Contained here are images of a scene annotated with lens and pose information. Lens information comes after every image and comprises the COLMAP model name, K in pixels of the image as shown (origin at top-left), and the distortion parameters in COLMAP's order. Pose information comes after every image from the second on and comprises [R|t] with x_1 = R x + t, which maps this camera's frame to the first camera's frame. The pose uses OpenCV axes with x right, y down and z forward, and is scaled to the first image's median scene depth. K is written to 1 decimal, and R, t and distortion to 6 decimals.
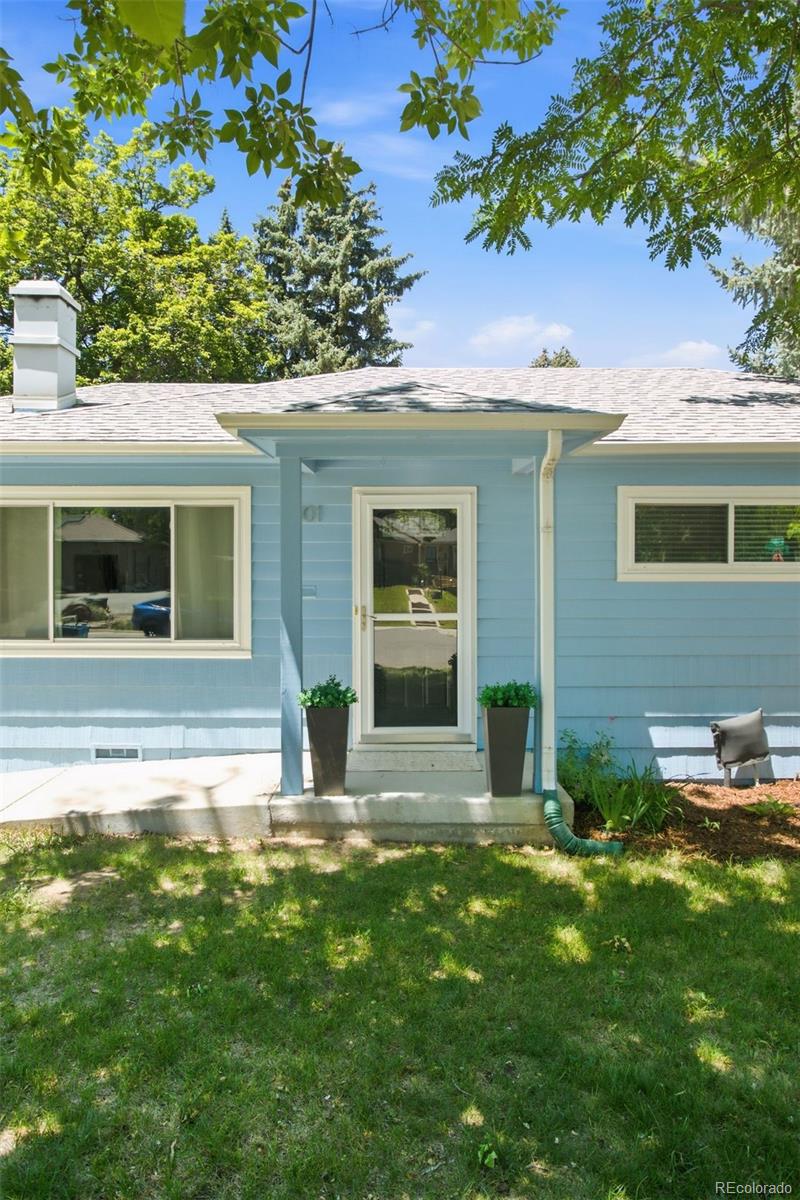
lens RADIAL K [[789.2, 0, 394.2], [0, 789.2, 596.7], [0, 0, 1]] dist [-0.027558, -0.000621]
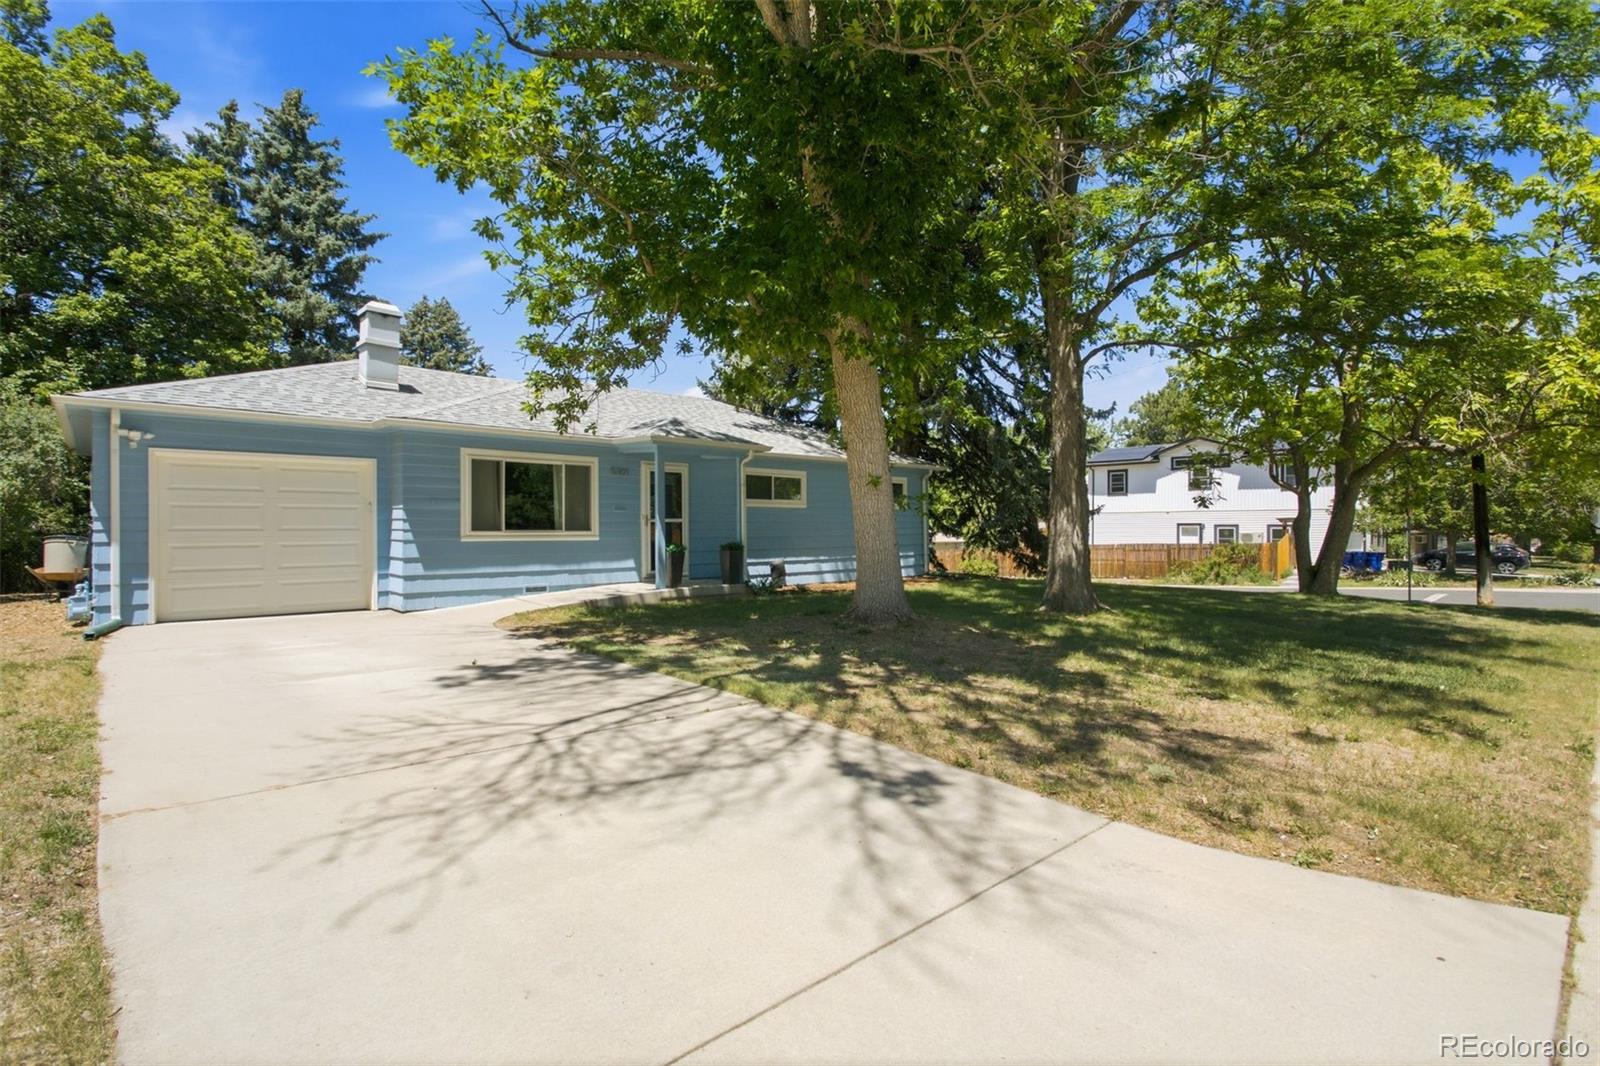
lens RADIAL K [[785.2, 0, 800.4], [0, 785.2, 531.0], [0, 0, 1]] dist [0.002038, 0.000208]
pose [[0.738673, -0.003197, 0.674056, -1.180535], [0.007816, 0.999962, -0.003821, 0.066546], [-0.674018, 0.008091, 0.738670, -0.891275]]
